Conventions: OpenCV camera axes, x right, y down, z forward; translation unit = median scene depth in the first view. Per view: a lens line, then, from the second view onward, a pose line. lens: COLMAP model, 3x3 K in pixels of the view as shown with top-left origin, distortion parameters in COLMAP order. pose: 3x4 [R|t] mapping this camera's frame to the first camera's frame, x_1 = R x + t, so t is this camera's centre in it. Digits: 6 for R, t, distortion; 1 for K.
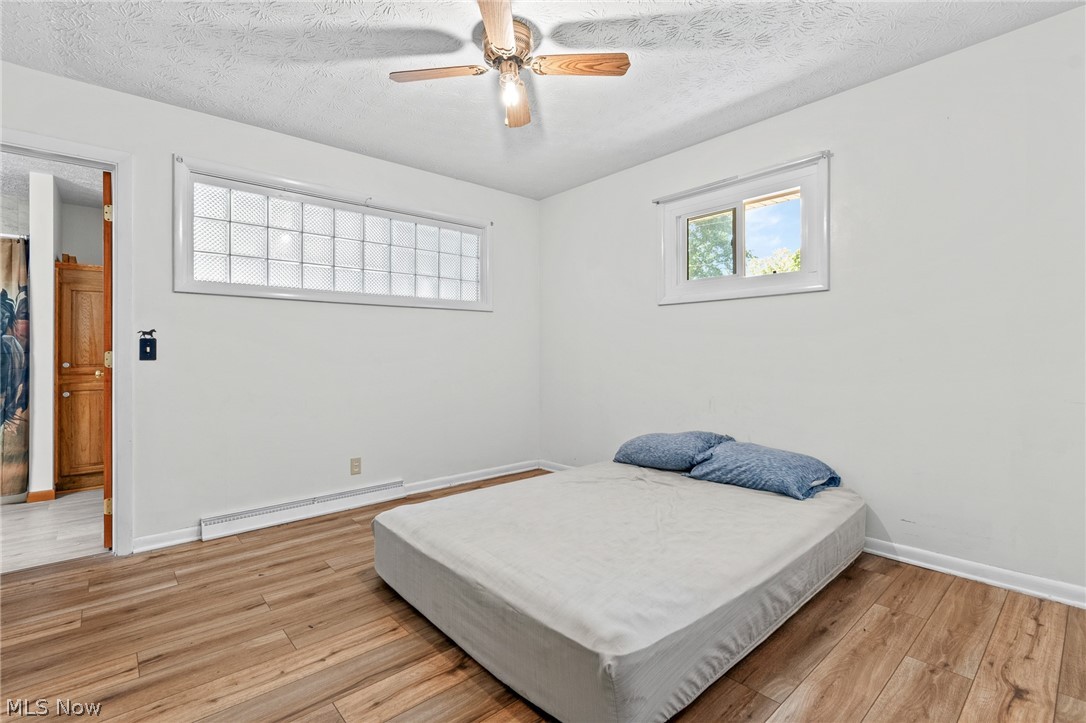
lens RADIAL K [[492.7, 0, 541.0], [0, 492.7, 355.7], [0, 0, 1]] dist [0.000801, -0.000174]
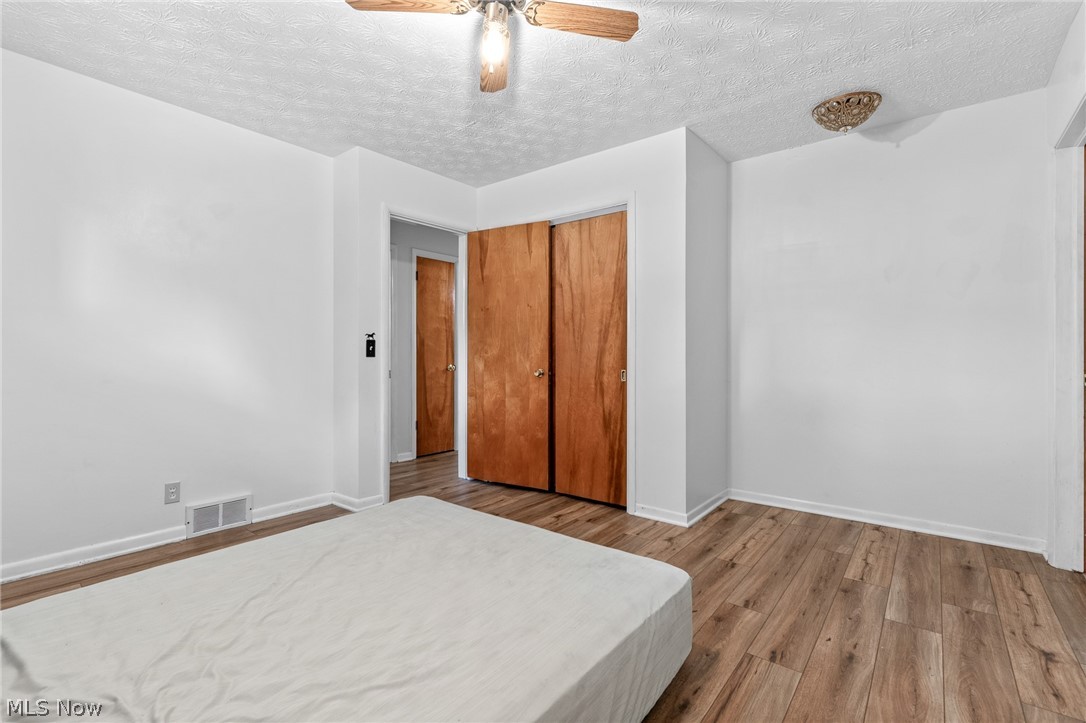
lens RADIAL K [[492.7, 0, 543.7], [0, 492.7, 359.8], [0, 0, 1]] dist [0.000801, -0.000174]
pose [[-0.984616, 0.003579, -0.174697, 0.004388], [0.002602, 0.999980, 0.005823, 0.001906], [0.174714, 0.005279, -0.984605, 1.706920]]
